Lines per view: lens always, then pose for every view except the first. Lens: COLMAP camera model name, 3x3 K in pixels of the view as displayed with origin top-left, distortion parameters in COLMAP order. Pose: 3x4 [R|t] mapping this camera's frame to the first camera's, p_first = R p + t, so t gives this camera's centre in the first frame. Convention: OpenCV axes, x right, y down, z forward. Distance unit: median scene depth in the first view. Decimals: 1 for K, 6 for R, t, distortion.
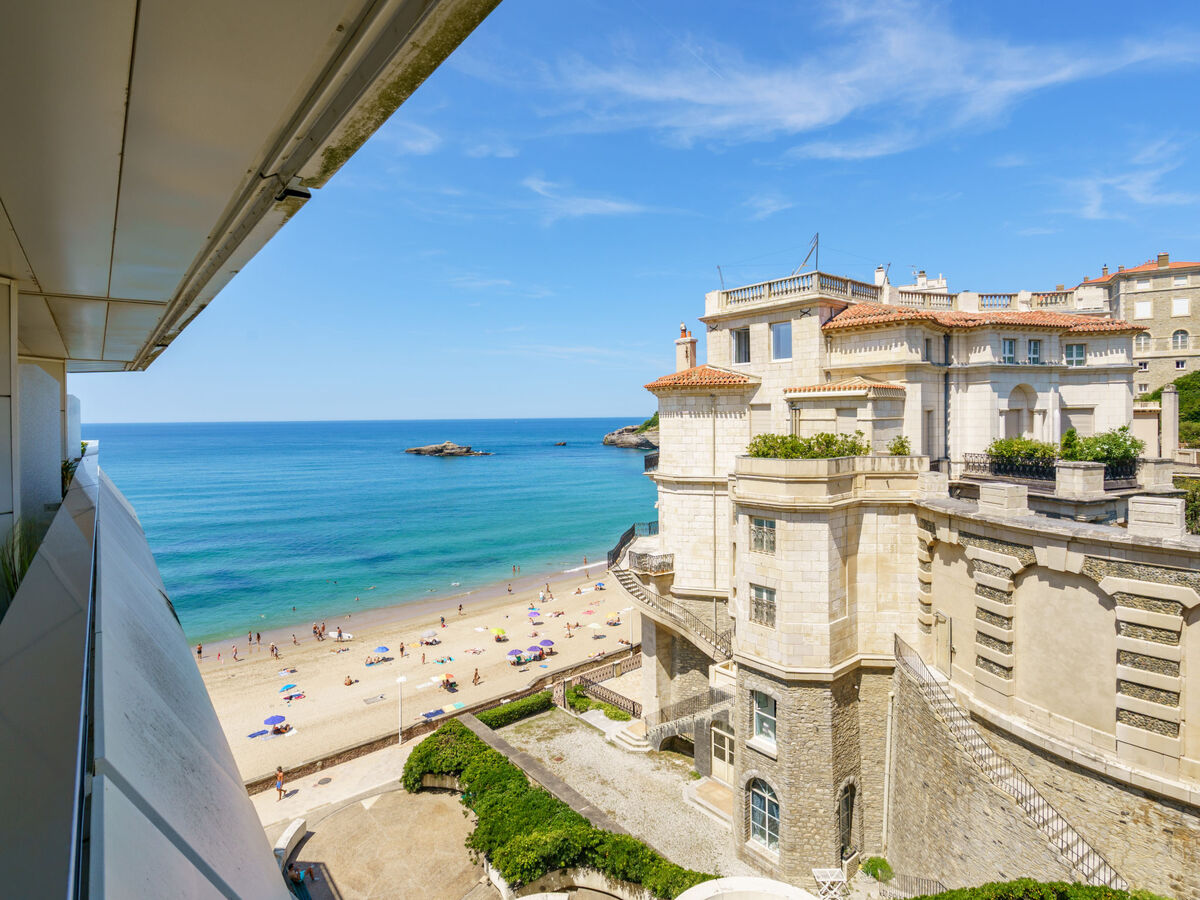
lens RADIAL K [[627.7, 0, 594.8], [0, 627.7, 425.2], [0, 0, 1]] dist [0.002212, 0.004235]
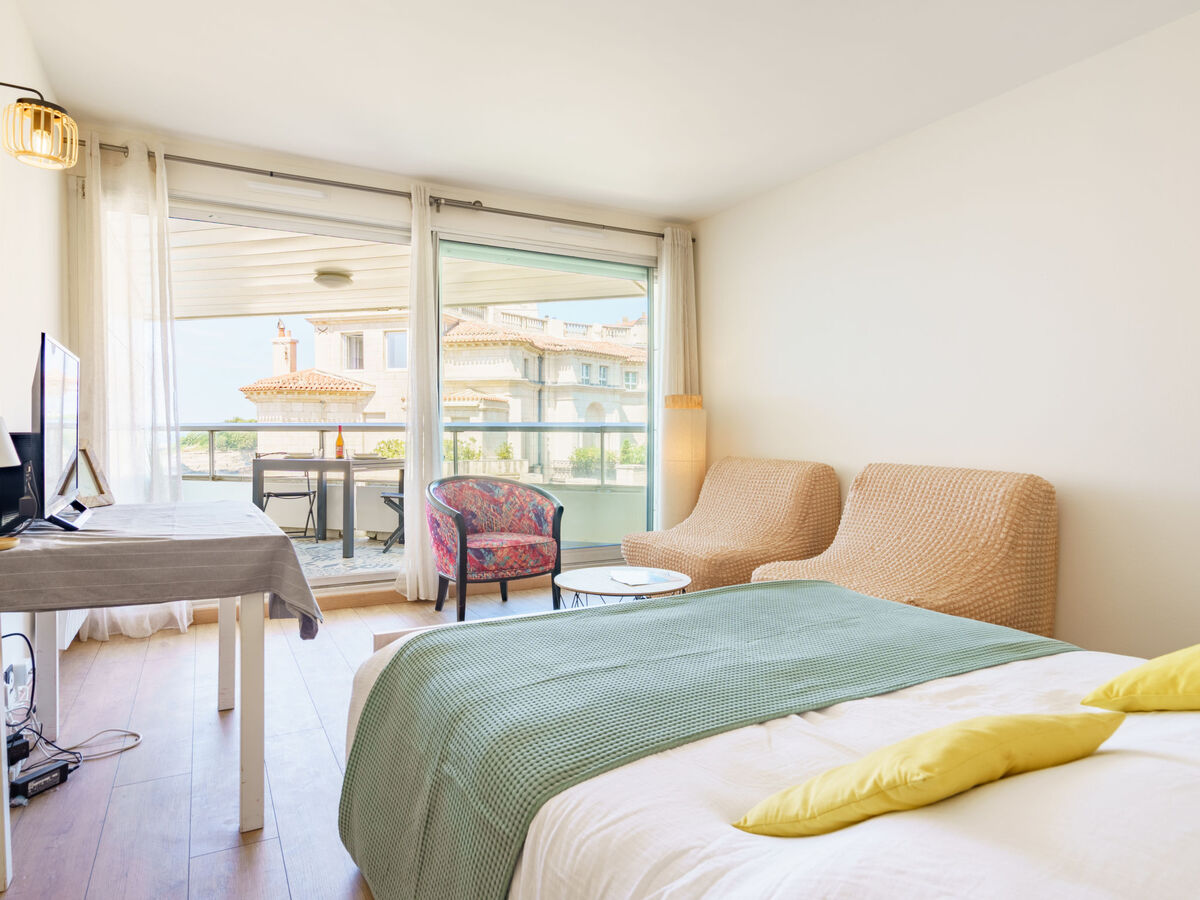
lens RADIAL K [[744.5, 0, 596.5], [0, 744.5, 445.1], [0, 0, 1]] dist [-0.001220, 0.000378]
pose [[0.828123, 0.006776, 0.560506, -0.099287], [-0.006312, 0.999976, -0.002763, 0.018015], [-0.560512, -0.001250, 0.828146, -0.156040]]
